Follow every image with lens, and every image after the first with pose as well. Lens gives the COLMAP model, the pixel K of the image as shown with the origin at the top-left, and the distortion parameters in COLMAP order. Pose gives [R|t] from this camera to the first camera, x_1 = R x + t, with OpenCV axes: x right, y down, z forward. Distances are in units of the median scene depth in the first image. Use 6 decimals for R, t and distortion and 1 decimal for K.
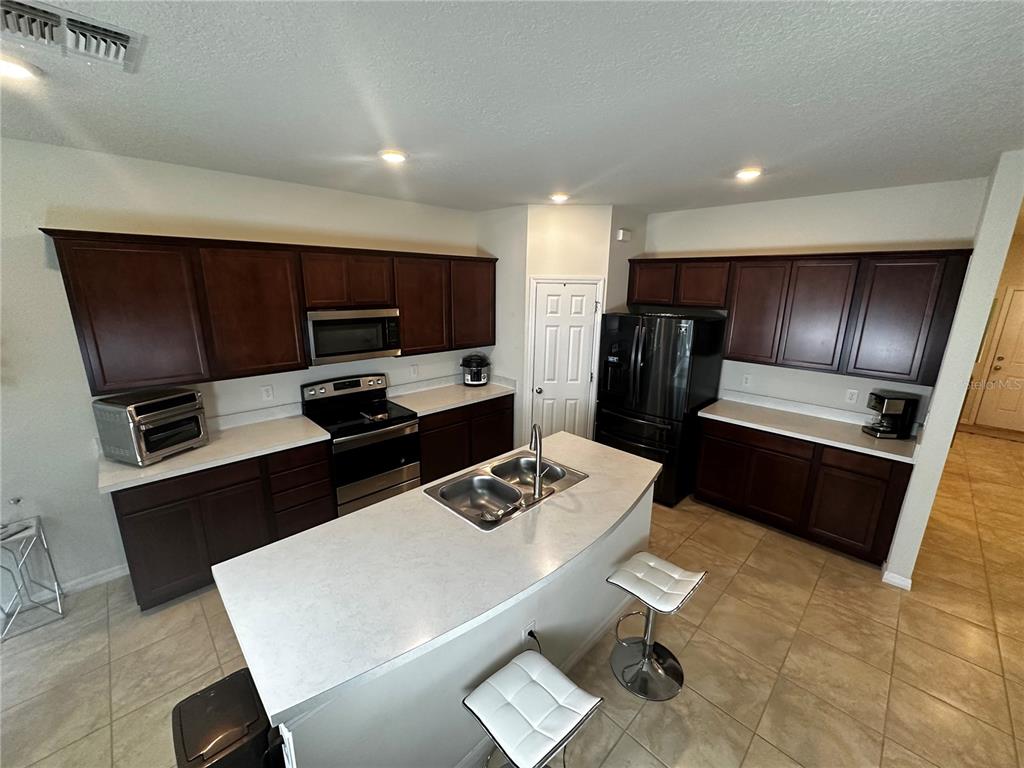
lens RADIAL K [[409.3, 0, 513.4], [0, 409.3, 384.0], [0, 0, 1]] dist [-0.001948, 0.000553]
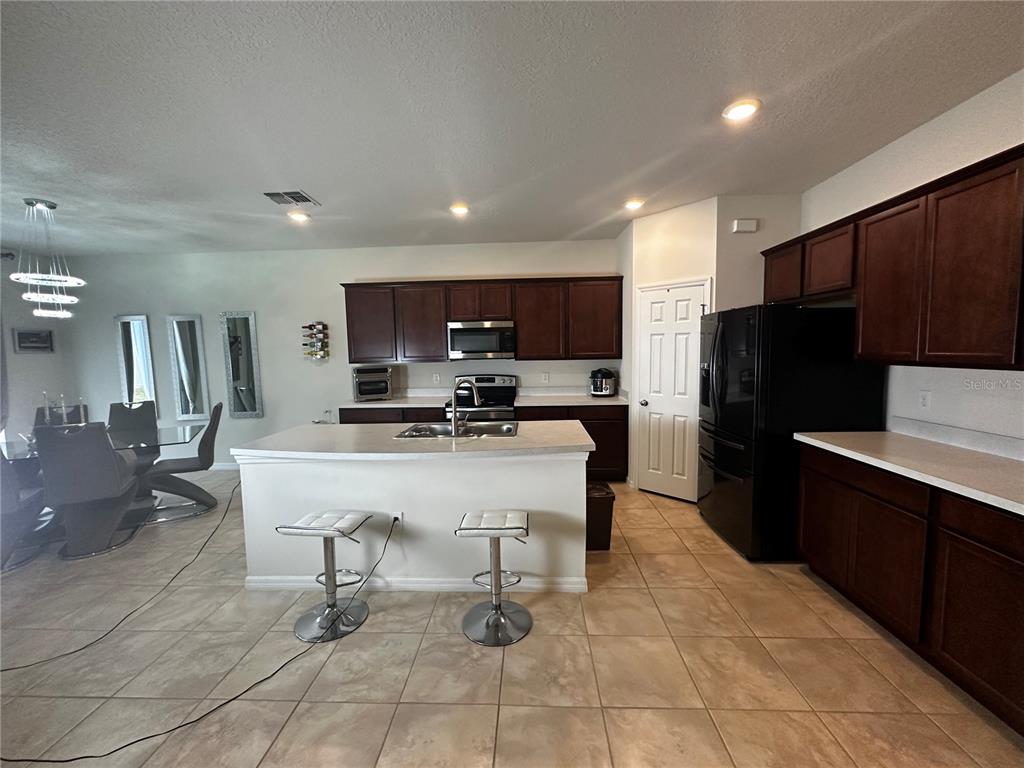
lens RADIAL K [[409.3, 0, 514.6], [0, 409.3, 383.5], [0, 0, 1]] dist [-0.001948, 0.000553]
pose [[0.680938, 0.035730, -0.731469, 0.647283], [-0.148963, 0.984686, -0.090574, 0.121627], [0.717031, 0.170637, 0.675833, 0.153220]]
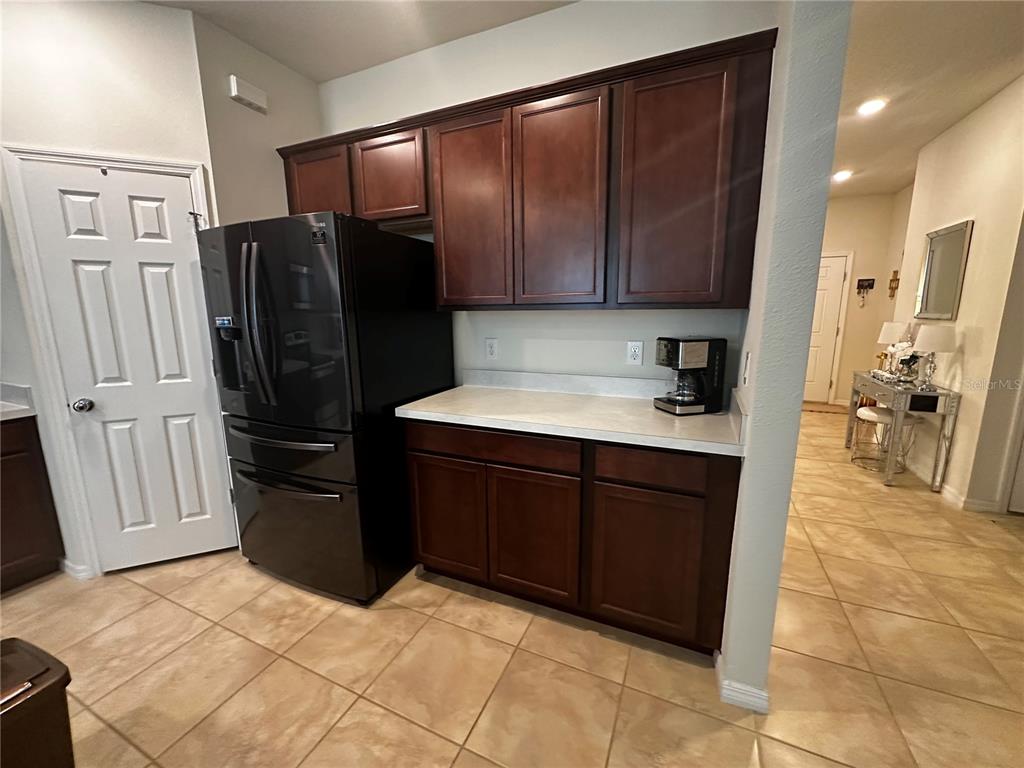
lens RADIAL K [[409.3, 0, 511.0], [0, 409.3, 382.0], [0, 0, 1]] dist [-0.001948, 0.000553]
pose [[0.934276, -0.086032, 0.346017, 0.416583], [0.107178, 0.993335, -0.042413, 0.072744], [-0.340061, 0.076711, 0.937269, 0.469336]]
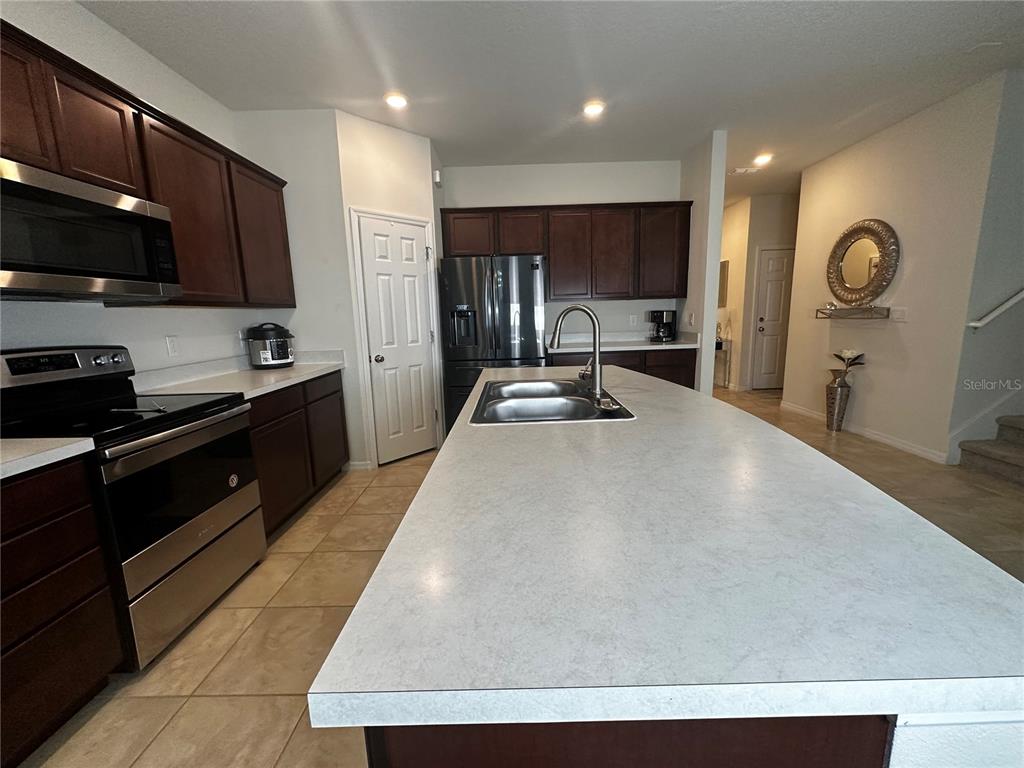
lens RADIAL K [[409.3, 0, 514.0], [0, 409.3, 382.6], [0, 0, 1]] dist [-0.001948, 0.000553]
pose [[0.706611, -0.154625, 0.690501, -0.351376], [0.207332, 0.978246, 0.006892, 0.127786], [-0.676546, 0.138293, 0.723299, 0.315880]]
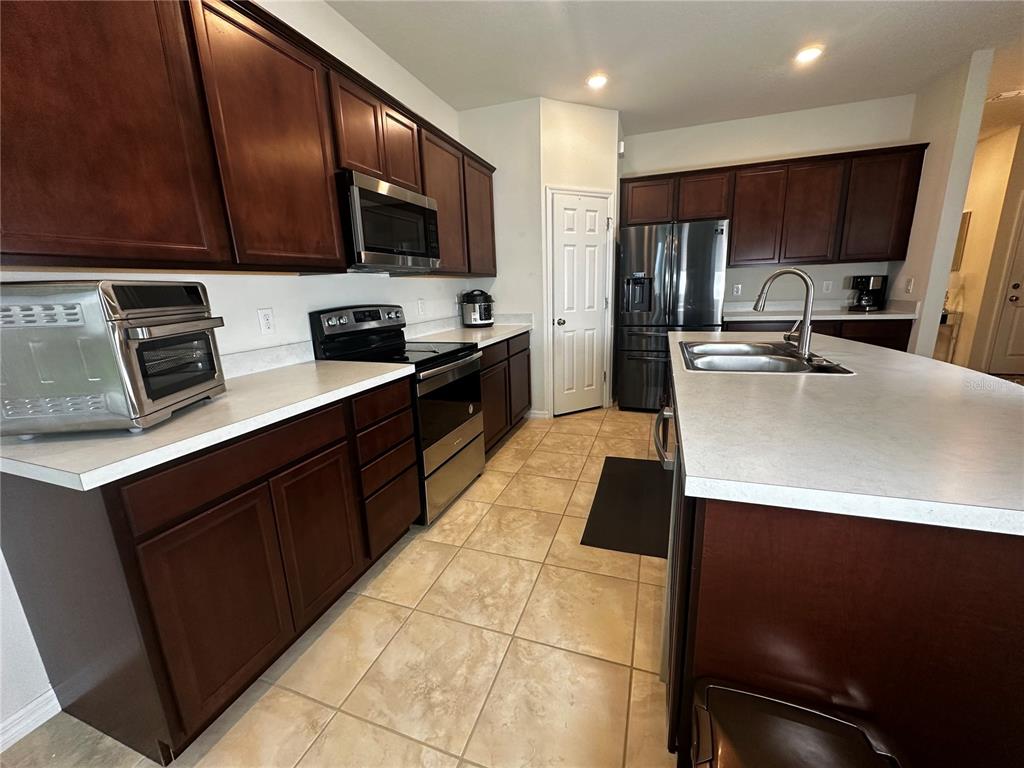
lens RADIAL K [[409.3, 0, 514.4], [0, 409.3, 382.9], [0, 0, 1]] dist [-0.001948, 0.000553]
pose [[0.897762, -0.145546, 0.415739, -0.481431], [0.152239, 0.988194, 0.017205, 0.135812], [-0.413335, 0.047845, 0.909321, 0.291248]]
